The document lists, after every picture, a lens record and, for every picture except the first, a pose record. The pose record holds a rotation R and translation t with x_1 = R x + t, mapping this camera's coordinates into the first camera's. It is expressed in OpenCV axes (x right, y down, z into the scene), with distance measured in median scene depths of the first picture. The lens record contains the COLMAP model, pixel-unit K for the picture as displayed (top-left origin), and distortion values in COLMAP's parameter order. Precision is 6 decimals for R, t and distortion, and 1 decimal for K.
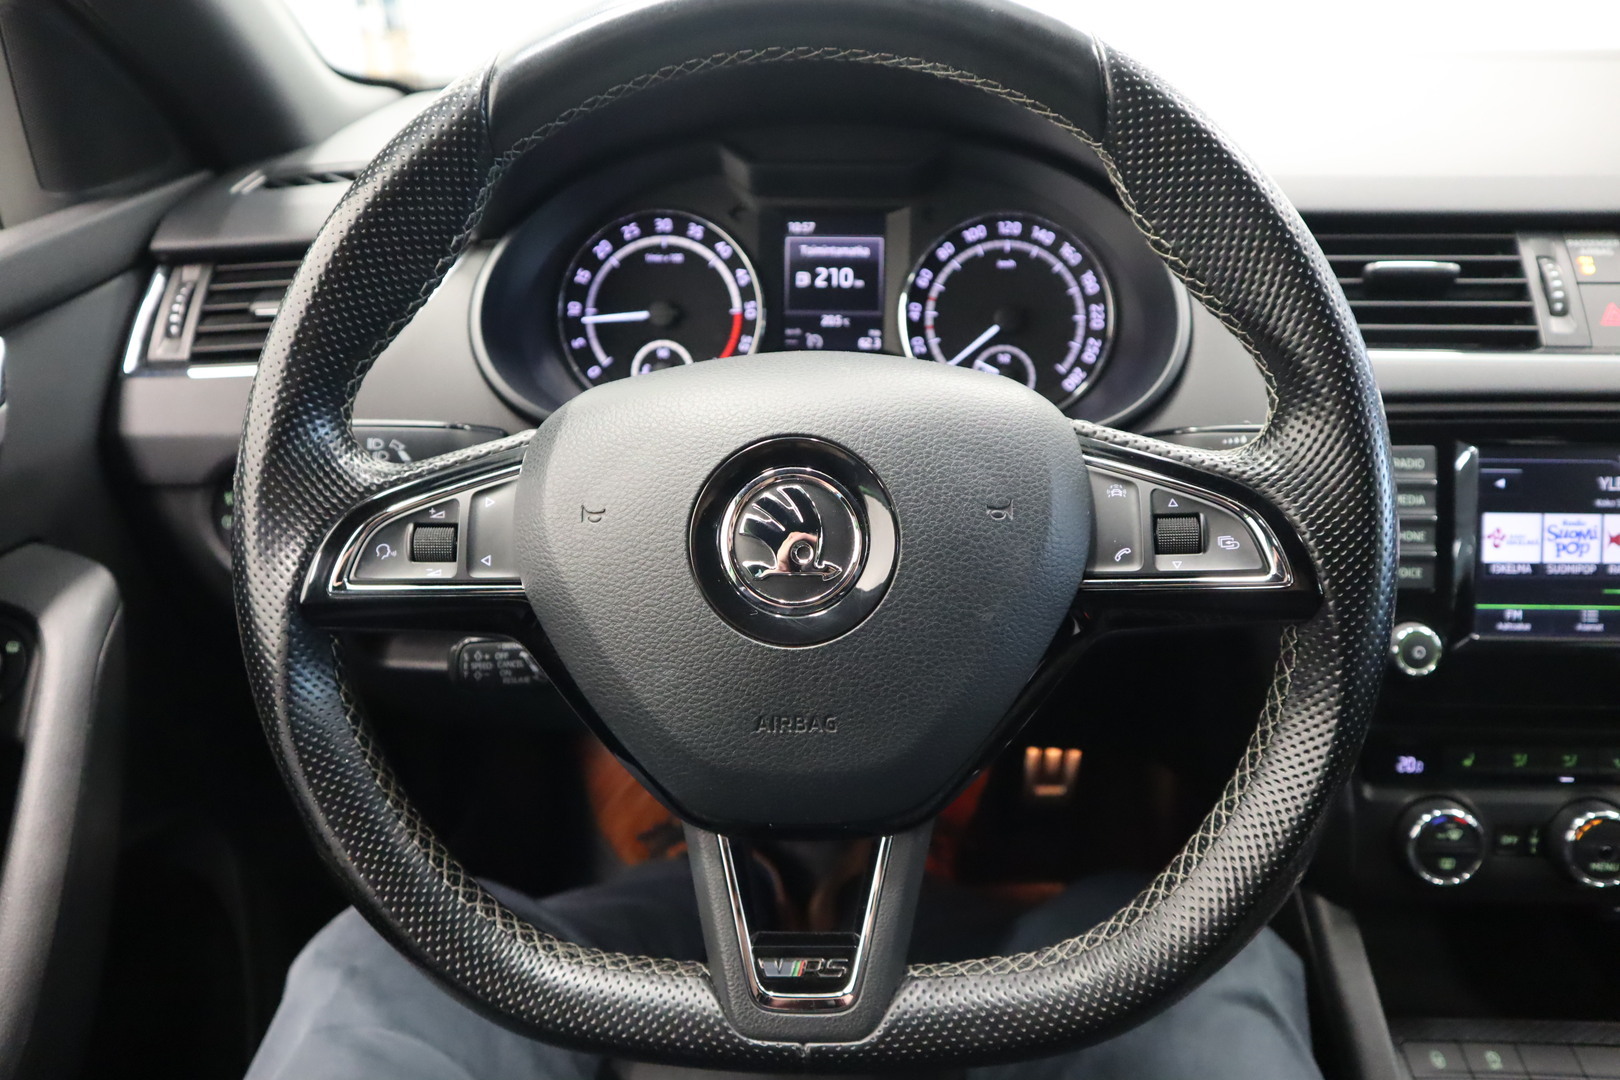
lens RADIAL K [[1114.6, 0, 812.2], [0, 1114.6, 548.5], [0, 0, 1]] dist [-0.122137, 0.108596]
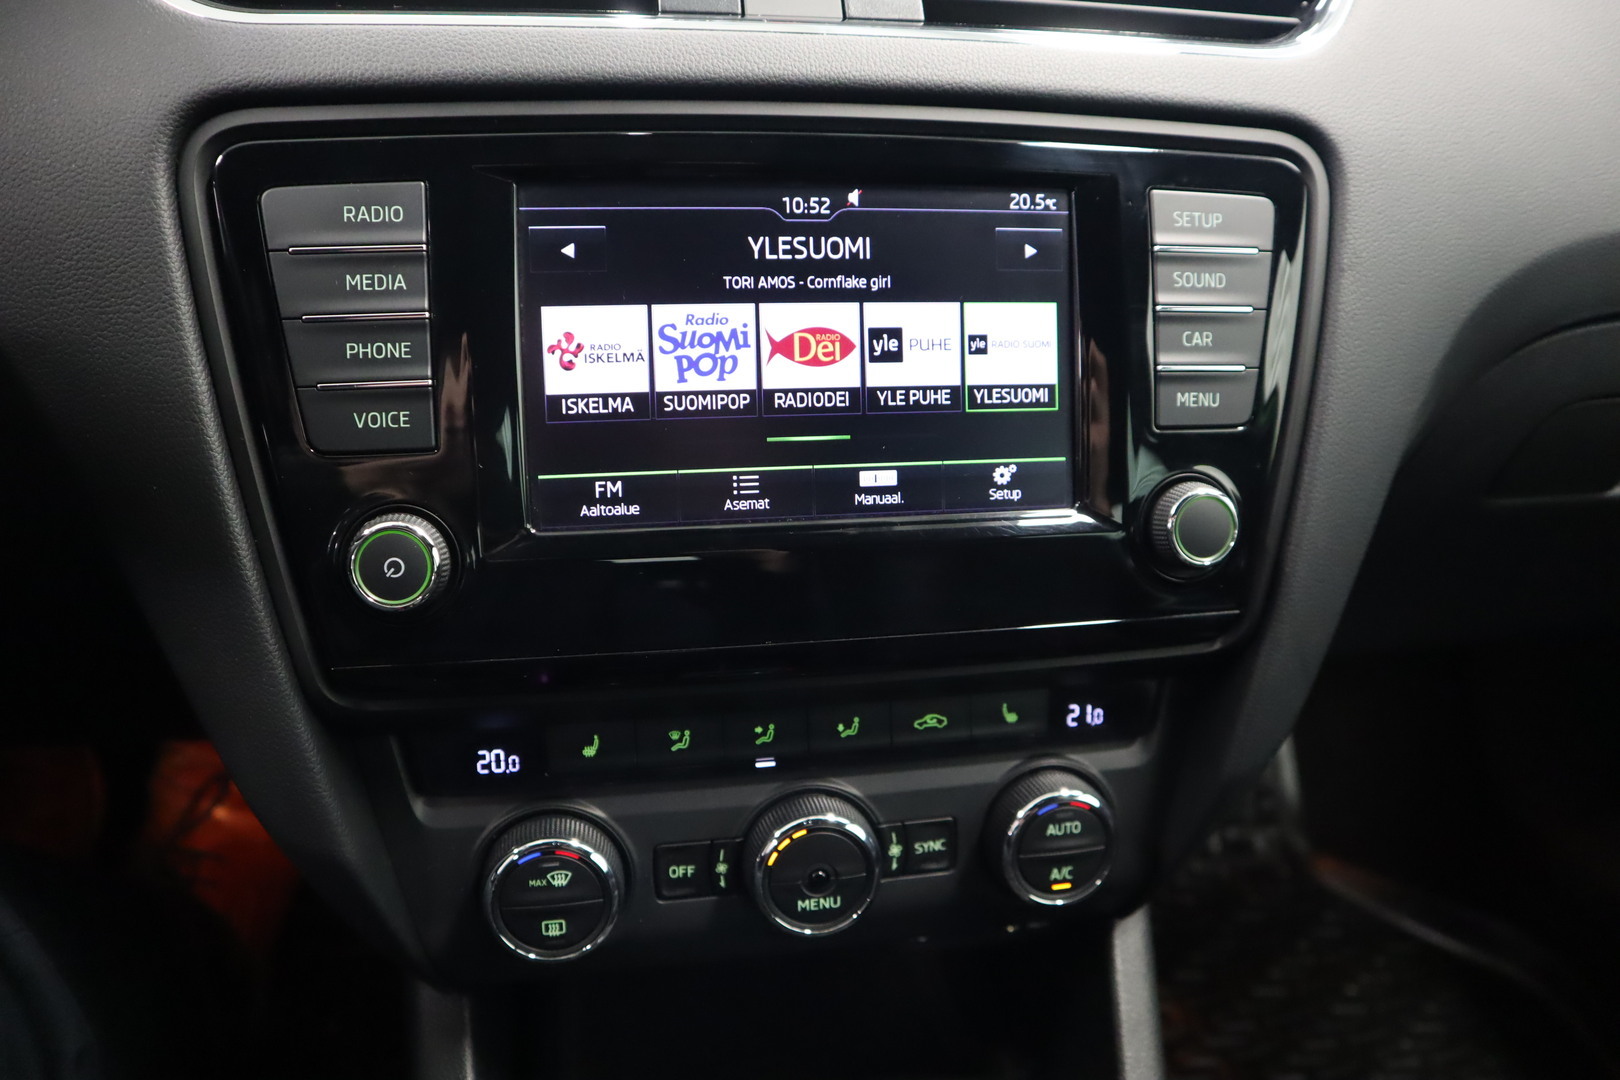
lens RADIAL K [[1114.6, 0, 812.2], [0, 1114.6, 548.5], [0, 0, 1]] dist [-0.122137, 0.108596]
pose [[0.973430, -0.056694, 0.221855, 0.607880], [0.044218, 0.997170, 0.060808, 0.060417], [-0.224674, -0.049382, 0.973182, 0.409903]]
